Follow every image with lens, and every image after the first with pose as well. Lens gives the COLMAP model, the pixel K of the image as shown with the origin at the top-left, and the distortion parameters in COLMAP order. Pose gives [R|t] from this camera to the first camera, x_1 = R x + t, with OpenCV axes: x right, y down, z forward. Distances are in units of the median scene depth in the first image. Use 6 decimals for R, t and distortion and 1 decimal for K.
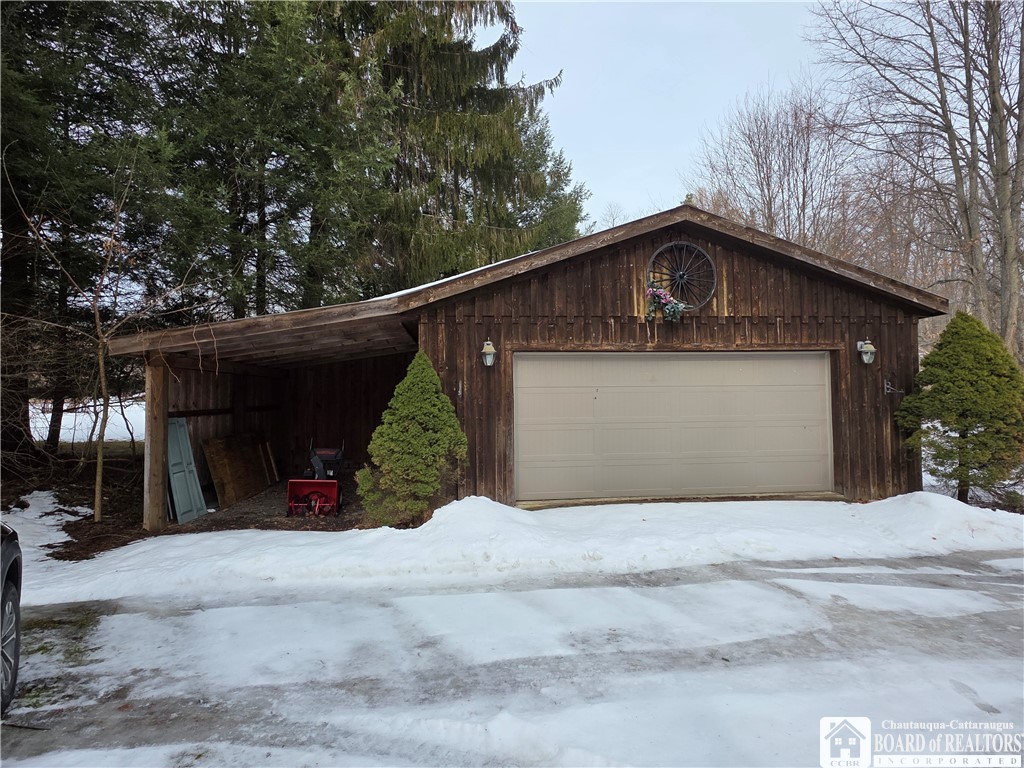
lens RADIAL K [[481.7, 0, 511.9], [0, 481.7, 384.0], [0, 0, 1]] dist [0.003630, 0.000191]
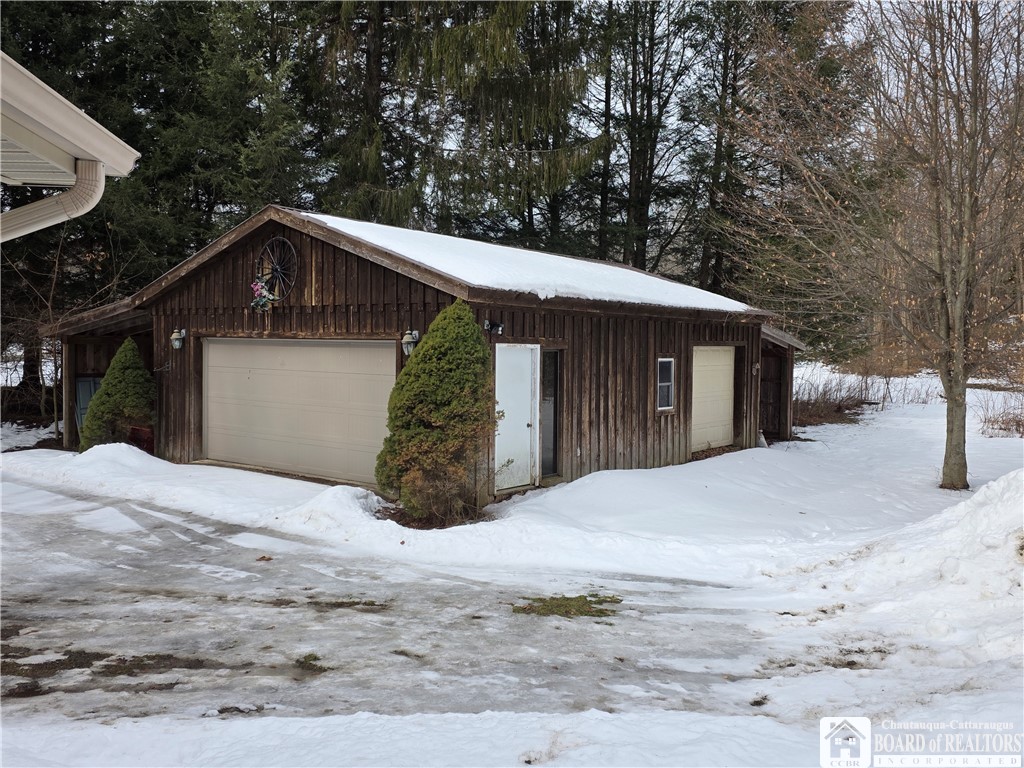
lens RADIAL K [[873.8, 0, 512.3], [0, 873.8, 380.8], [0, 0, 1]] dist [0.040141, -0.005907]
pose [[0.737683, 0.050616, -0.673248, 2.078797], [-0.012517, 0.998040, 0.061320, -0.100796], [0.675032, -0.036807, 0.736870, -0.111830]]
